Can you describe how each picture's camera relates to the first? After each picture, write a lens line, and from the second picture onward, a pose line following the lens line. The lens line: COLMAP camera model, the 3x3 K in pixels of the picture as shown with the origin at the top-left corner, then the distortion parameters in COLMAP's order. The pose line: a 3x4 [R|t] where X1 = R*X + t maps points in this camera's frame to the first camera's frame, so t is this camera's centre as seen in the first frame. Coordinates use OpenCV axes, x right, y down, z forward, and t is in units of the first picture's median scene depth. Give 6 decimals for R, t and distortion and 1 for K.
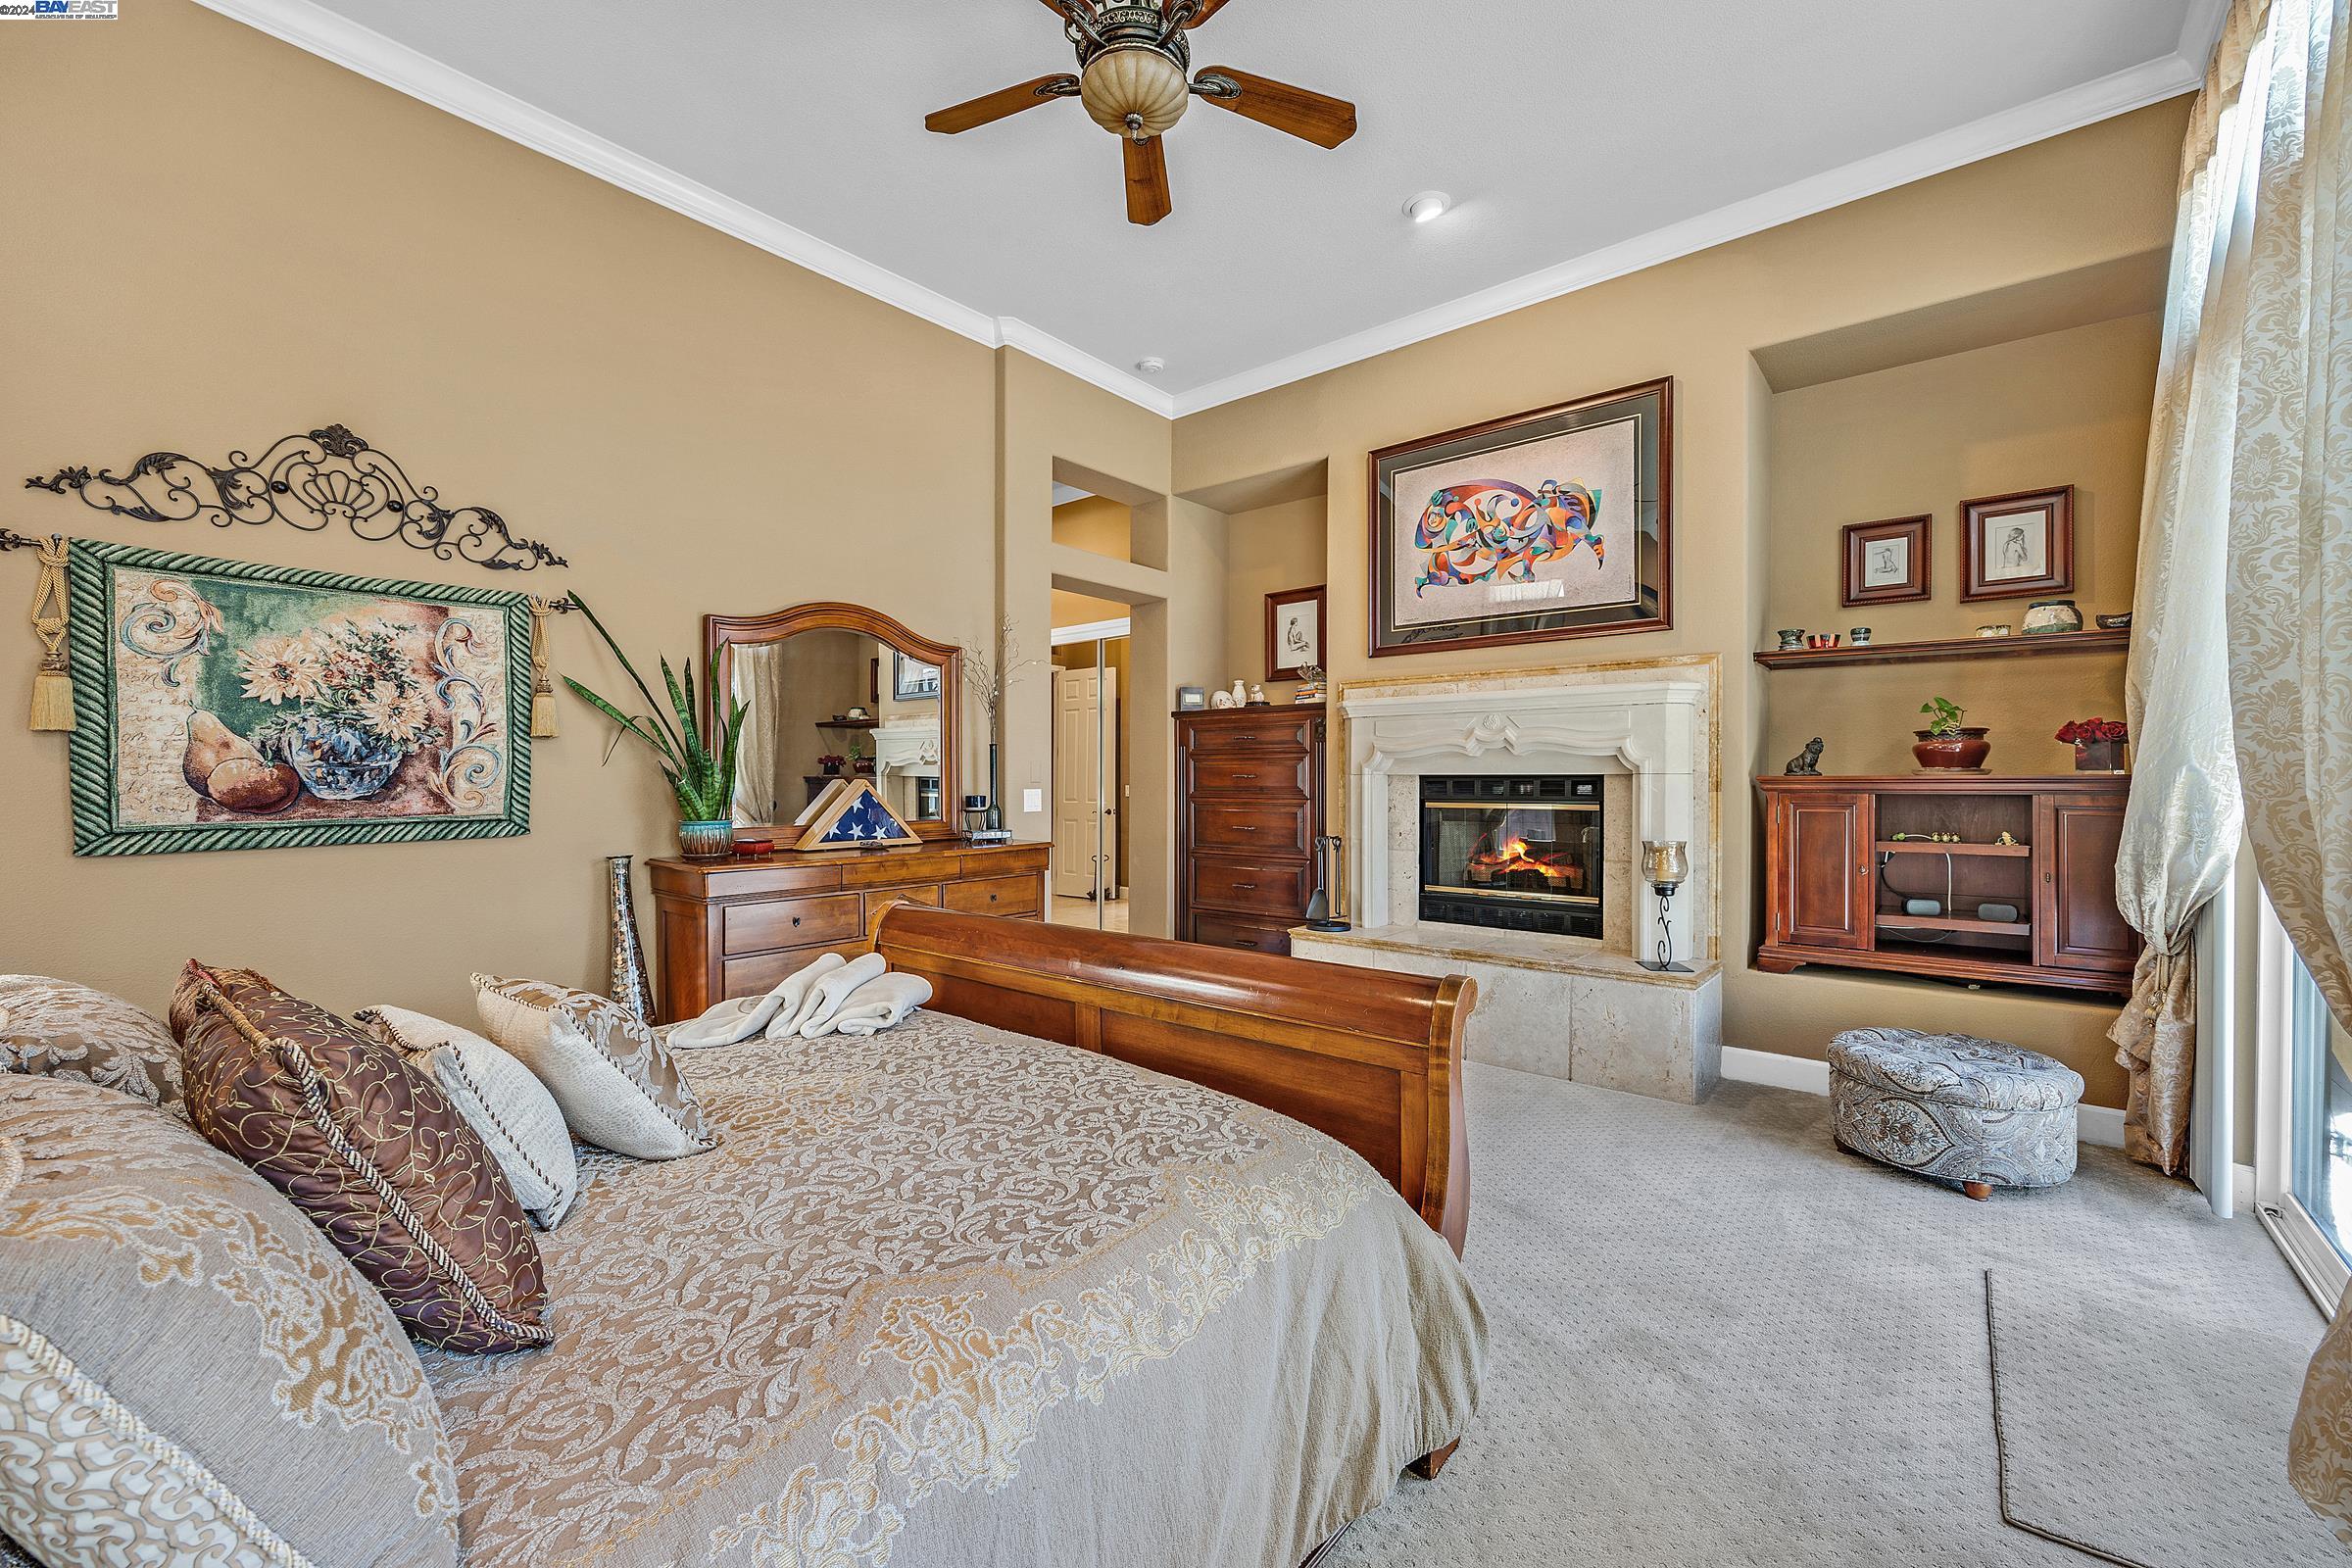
lens RADIAL K [[944.0, 0, 1175.4], [0, 944.0, 782.9], [0, 0, 1]] dist [-0.002003, -0.000319]
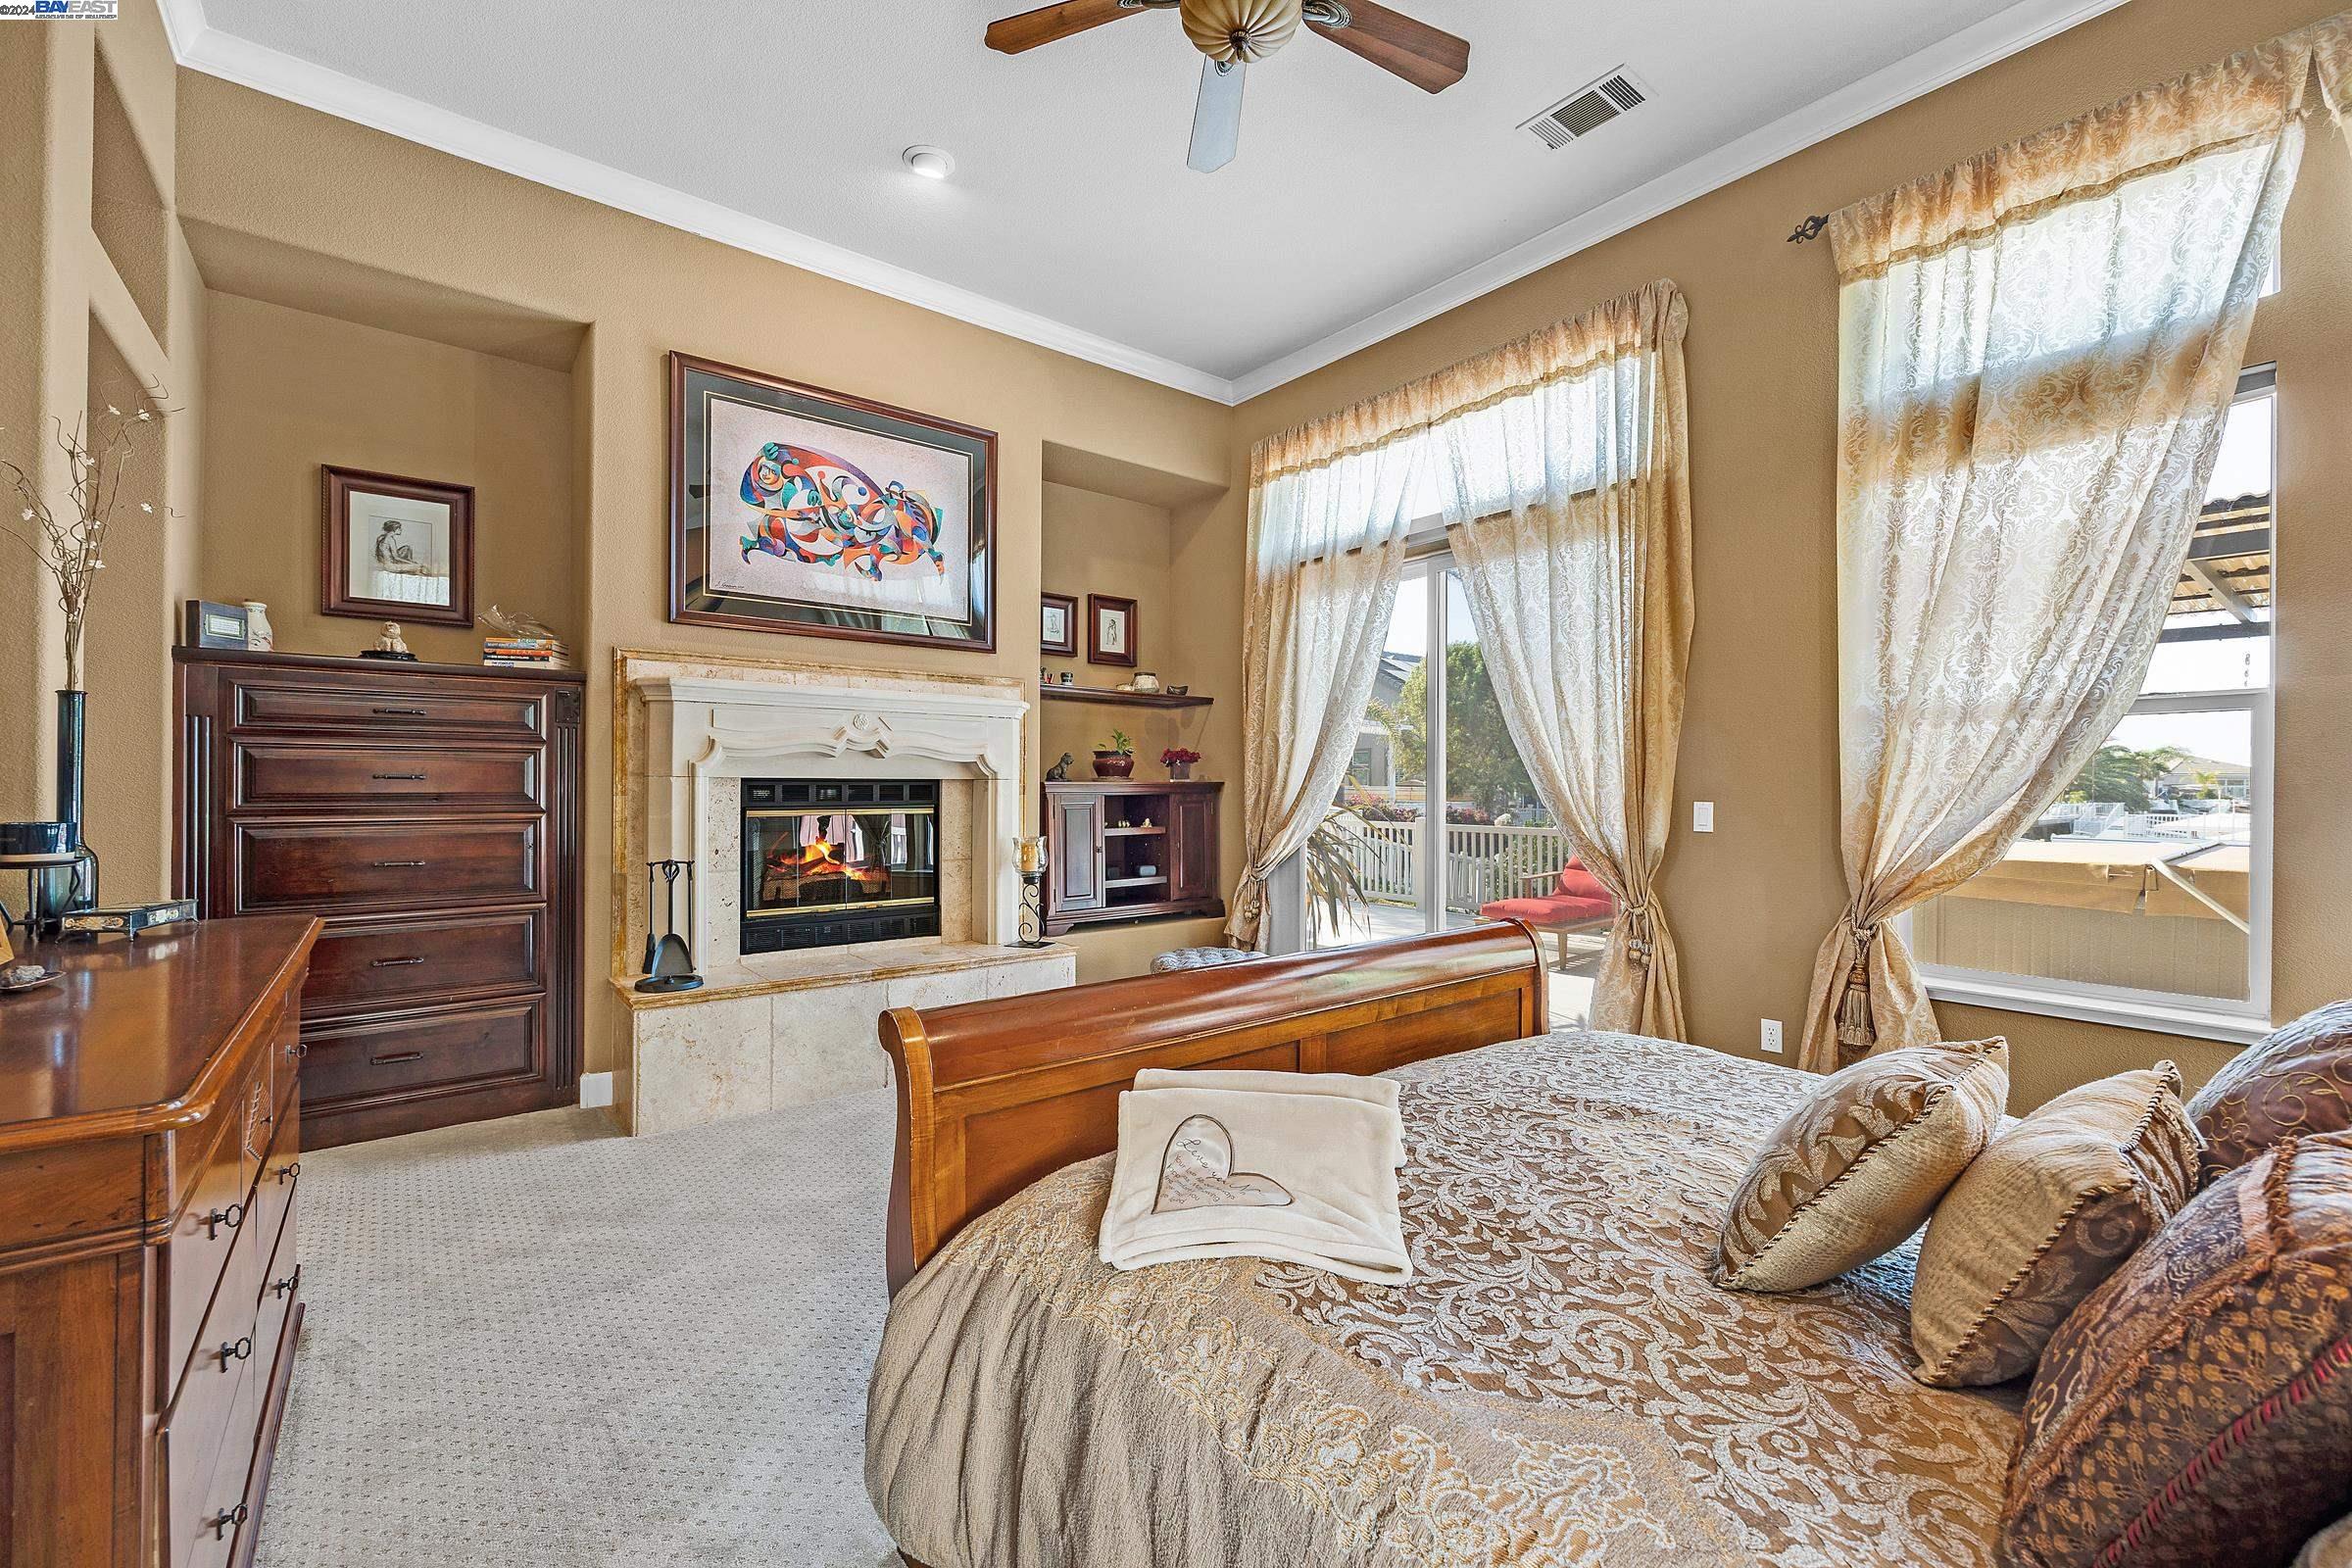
lens RADIAL K [[960.5, 0, 1209.0], [0, 960.5, 780.5], [0, 0, 1]] dist [-0.001732, -0.000160]
pose [[0.181621, 0.001918, 0.983367, -1.257109], [-0.001618, 0.999997, -0.001651, -0.014045], [-0.983367, -0.001291, 0.181623, 1.156048]]
